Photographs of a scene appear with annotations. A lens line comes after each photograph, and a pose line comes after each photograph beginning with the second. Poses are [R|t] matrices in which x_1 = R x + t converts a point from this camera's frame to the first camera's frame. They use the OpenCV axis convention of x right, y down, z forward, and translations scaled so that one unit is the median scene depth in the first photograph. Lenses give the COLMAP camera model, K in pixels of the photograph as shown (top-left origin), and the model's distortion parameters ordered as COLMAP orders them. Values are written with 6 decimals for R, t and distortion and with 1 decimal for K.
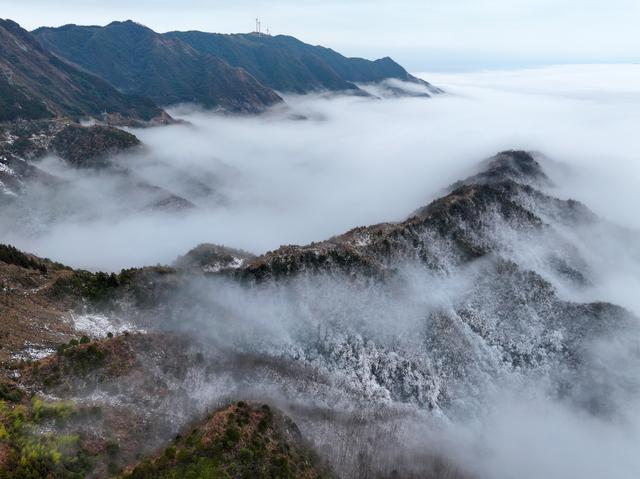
lens RADIAL K [[447.5, 0, 320.7], [0, 447.5, 240.3], [0, 0, 1]] dist [-0.011557, 0.021905]
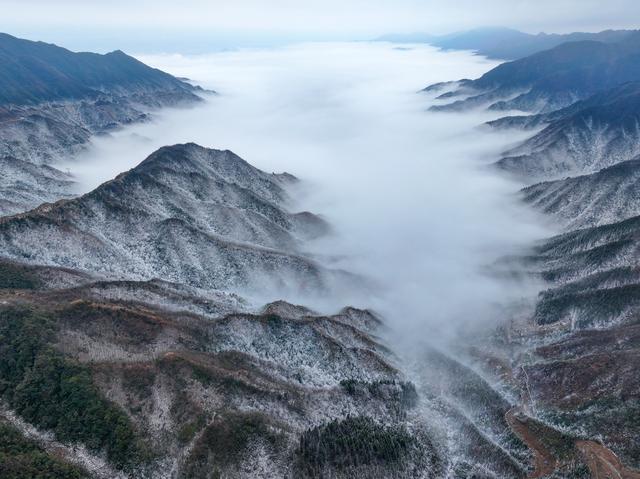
lens RADIAL K [[447.5, 0, 323.2], [0, 447.5, 237.5], [0, 0, 1]] dist [-0.011557, 0.021905]
pose [[0.882785, -0.191150, 0.429130, 0.282263], [0.170928, 0.981558, 0.085597, 0.155710], [-0.437578, -0.002213, 0.899178, -1.298268]]
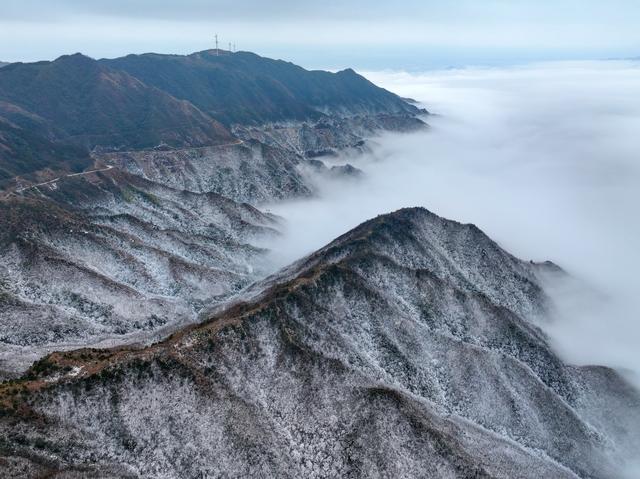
lens RADIAL K [[447.5, 0, 321.5], [0, 447.5, 239.0], [0, 0, 1]] dist [-0.011557, 0.021905]
pose [[0.999543, -0.008925, 0.028865, 0.388380], [0.008416, 0.999808, 0.017687, -0.277368], [-0.029017, -0.017436, 0.999427, -0.236754]]
